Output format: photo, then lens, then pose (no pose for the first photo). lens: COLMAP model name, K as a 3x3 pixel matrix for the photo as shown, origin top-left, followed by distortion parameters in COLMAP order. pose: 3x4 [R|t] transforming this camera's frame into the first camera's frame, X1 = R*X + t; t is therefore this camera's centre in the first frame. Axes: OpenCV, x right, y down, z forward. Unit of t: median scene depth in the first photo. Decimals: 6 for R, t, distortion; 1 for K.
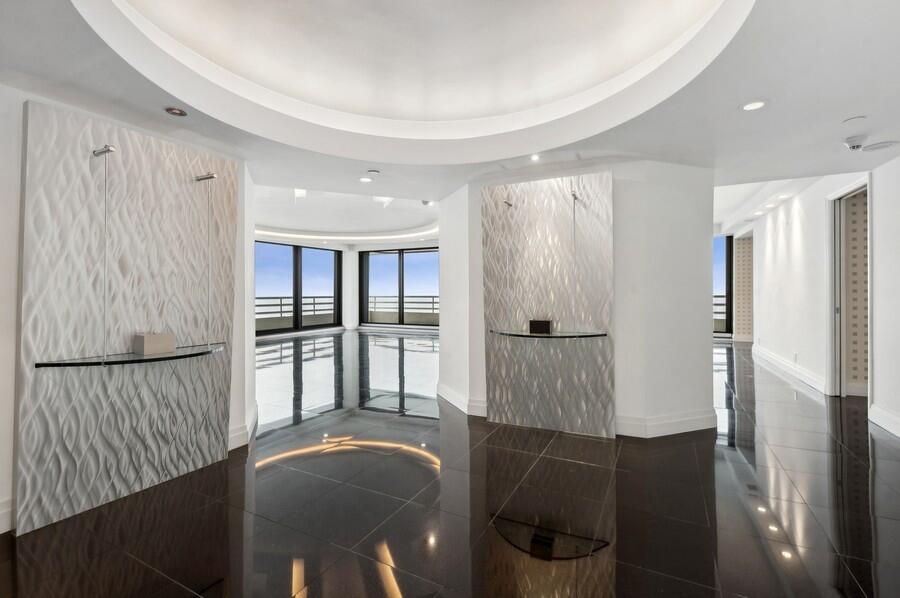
lens RADIAL K [[407.3, 0, 462.0], [0, 407.3, 296.3], [0, 0, 1]] dist [-0.000434, -0.000799]
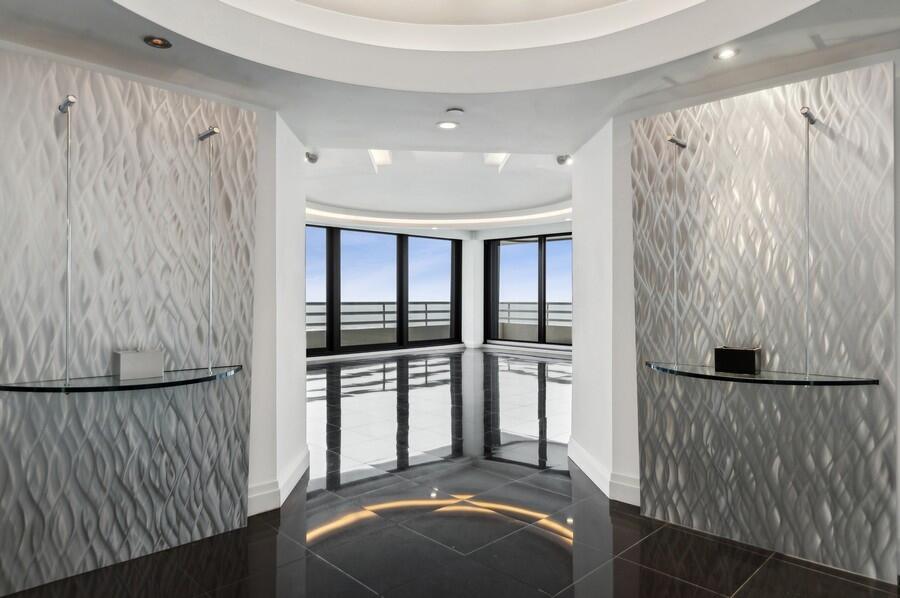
lens RADIAL K [[576.6, 0, 443.4], [0, 576.6, 302.3], [0, 0, 1]] dist [0.003271, -0.005258]
pose [[0.947170, 0.009376, -0.320594, 0.063948], [-0.009580, 0.999954, 0.000939, -0.001353], [0.320588, 0.002182, 0.947216, 0.127874]]
